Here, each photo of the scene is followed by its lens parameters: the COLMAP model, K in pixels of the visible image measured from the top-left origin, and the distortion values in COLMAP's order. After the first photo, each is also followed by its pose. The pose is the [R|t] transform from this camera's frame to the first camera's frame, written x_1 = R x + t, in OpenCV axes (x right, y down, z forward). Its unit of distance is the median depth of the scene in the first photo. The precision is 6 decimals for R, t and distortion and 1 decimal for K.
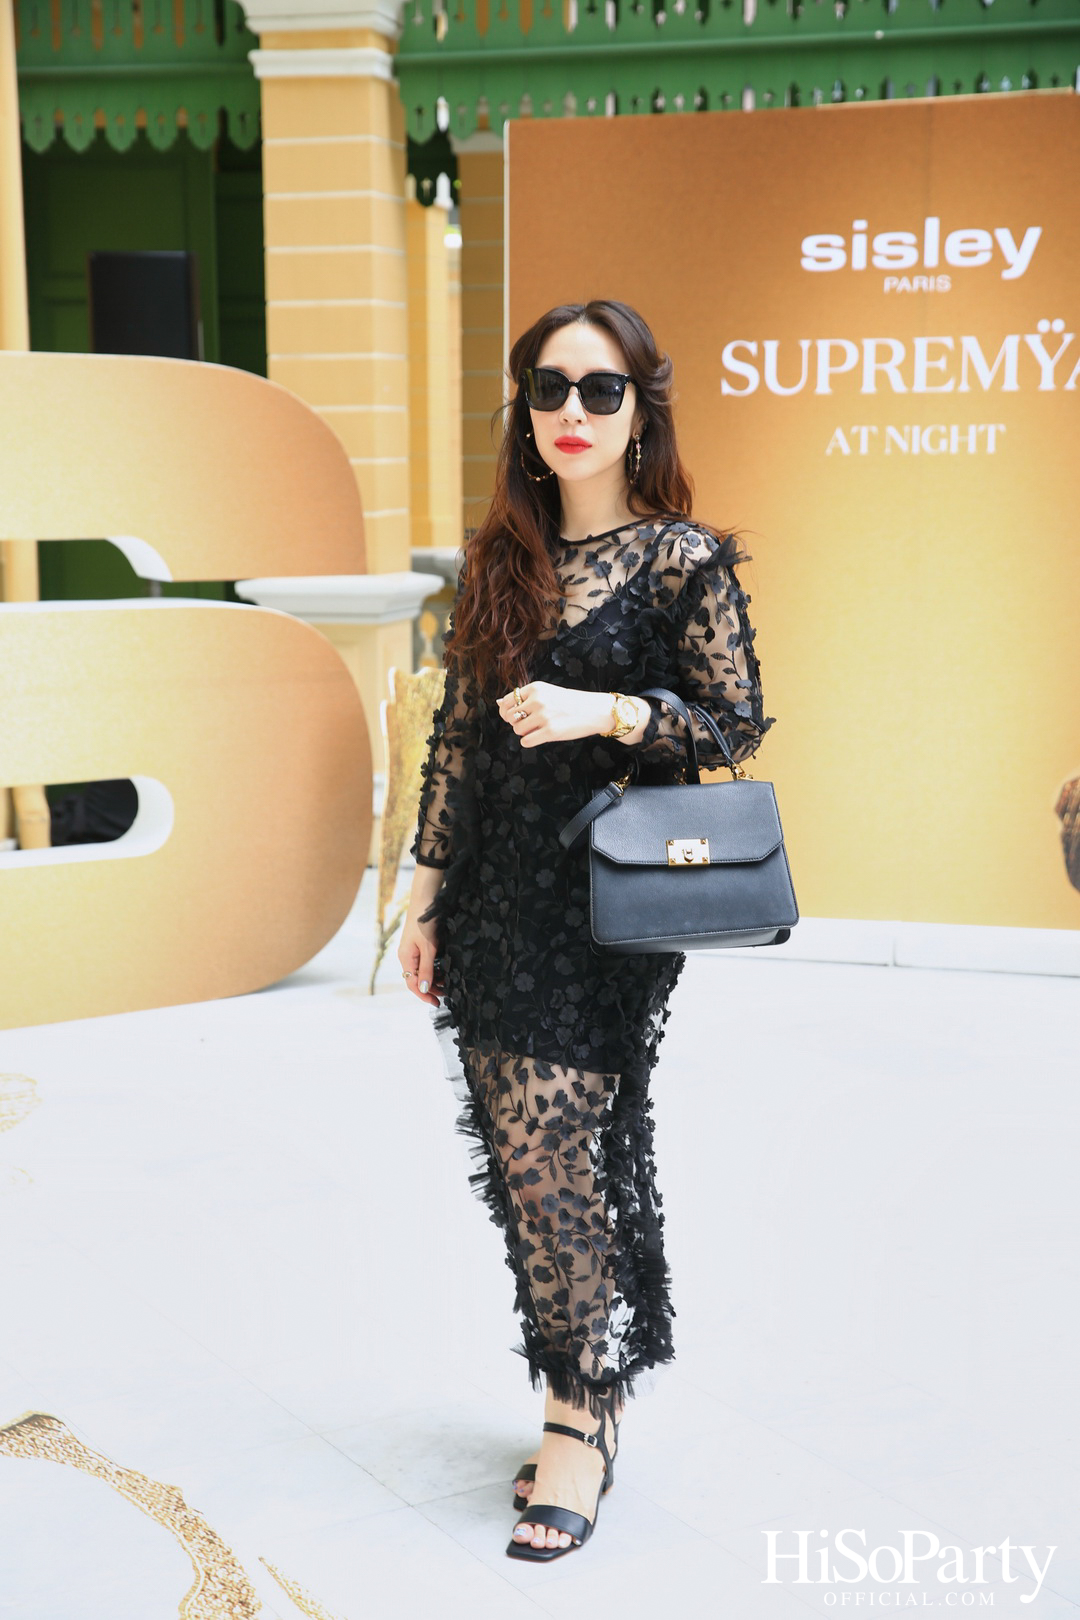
lens RADIAL K [[2442.9, 0, 546.0], [0, 2442.9, 814.0], [0, 0, 1]] dist [0.138238, 0.079545]
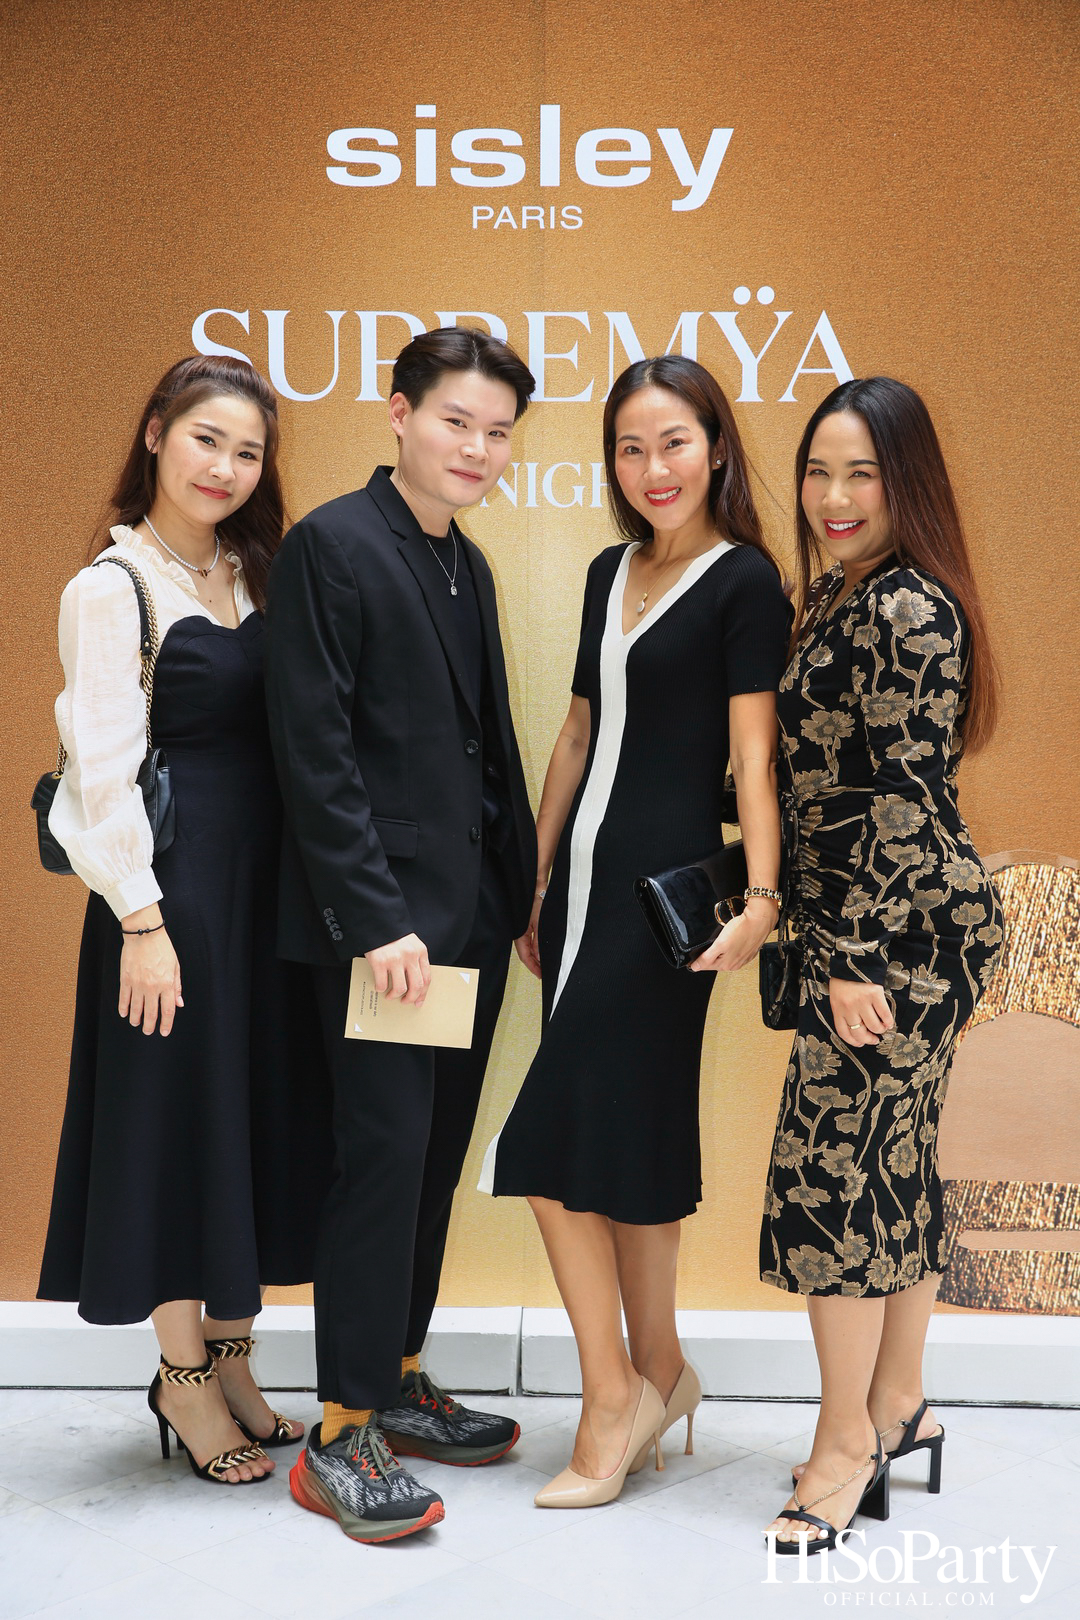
lens RADIAL K [[2627.9, 0, 546.7], [0, 2627.9, 822.8], [0, 0, 1]] dist [0.155940, 0.077432]
pose [[0.970362, -0.017552, 0.241018, 0.002449], [0.028139, 0.998781, -0.040555, -0.047398], [-0.240012, 0.046135, 0.969673, 0.401753]]
